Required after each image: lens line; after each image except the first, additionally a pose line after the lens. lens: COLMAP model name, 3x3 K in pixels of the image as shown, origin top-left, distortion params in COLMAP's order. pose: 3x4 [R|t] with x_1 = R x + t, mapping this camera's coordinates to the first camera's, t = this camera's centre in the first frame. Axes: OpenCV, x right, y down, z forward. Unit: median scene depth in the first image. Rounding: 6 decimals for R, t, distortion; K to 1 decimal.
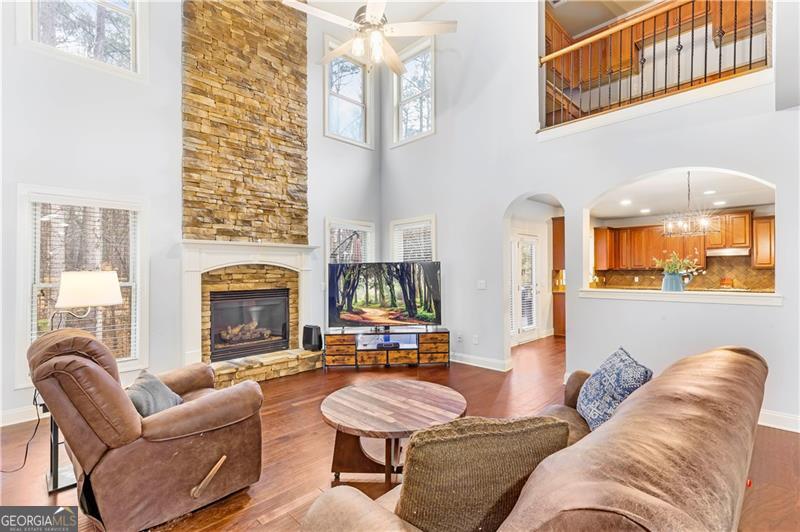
lens RADIAL K [[374.4, 0, 410.3], [0, 374.4, 277.7], [0, 0, 1]] dist [0.016133, -0.002347]
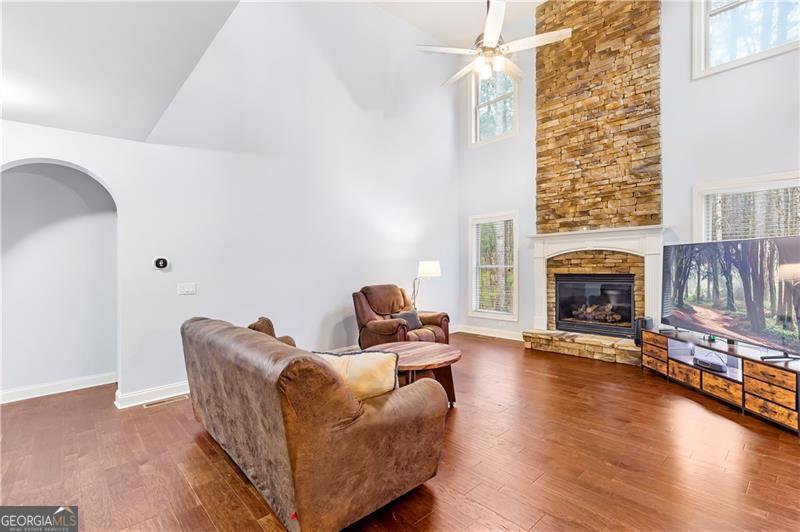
lens RADIAL K [[358.3, 0, 405.3], [0, 358.3, 270.4], [0, 0, 1]] dist [0.000296, 0.001318]
pose [[-0.036483, 0.029935, -0.998886, 0.611899], [0.005060, 0.999544, 0.029770, -0.011415], [0.999321, -0.003968, -0.036618, 0.482718]]
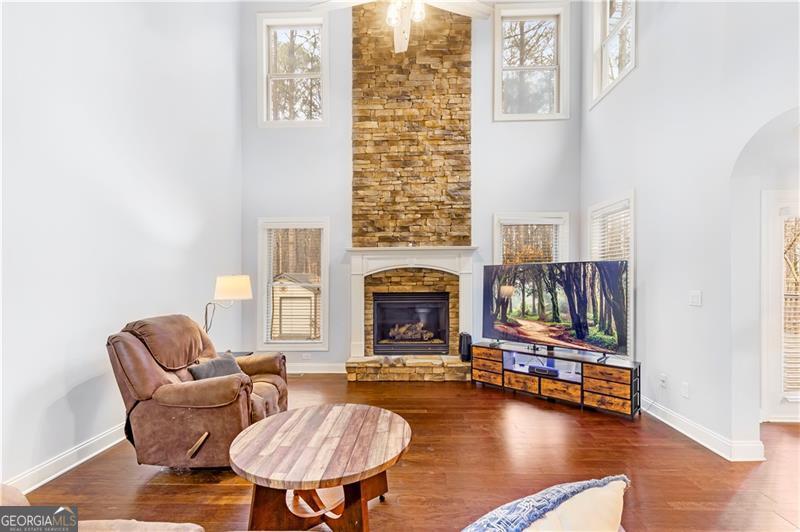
lens RADIAL K [[374.4, 0, 393.0], [0, 374.4, 282.8], [0, 0, 1]] dist [0.016133, -0.002347]
pose [[0.667827, 0.016885, -0.744125, 0.310045], [-0.009866, 0.999856, 0.013833, -0.007990], [0.744251, -0.001896, 0.667897, 0.259077]]
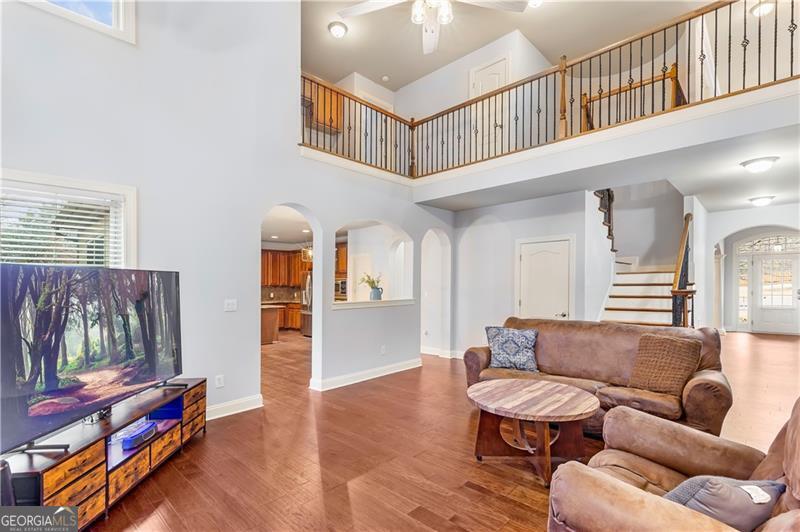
lens RADIAL K [[374.4, 0, 397.3], [0, 374.4, 290.0], [0, 0, 1]] dist [0.016133, -0.002347]
pose [[-0.039727, -0.002365, 0.999208, -0.582834], [0.012330, 0.999920, 0.002857, -0.010740], [-0.999134, 0.012434, -0.039695, 0.687267]]
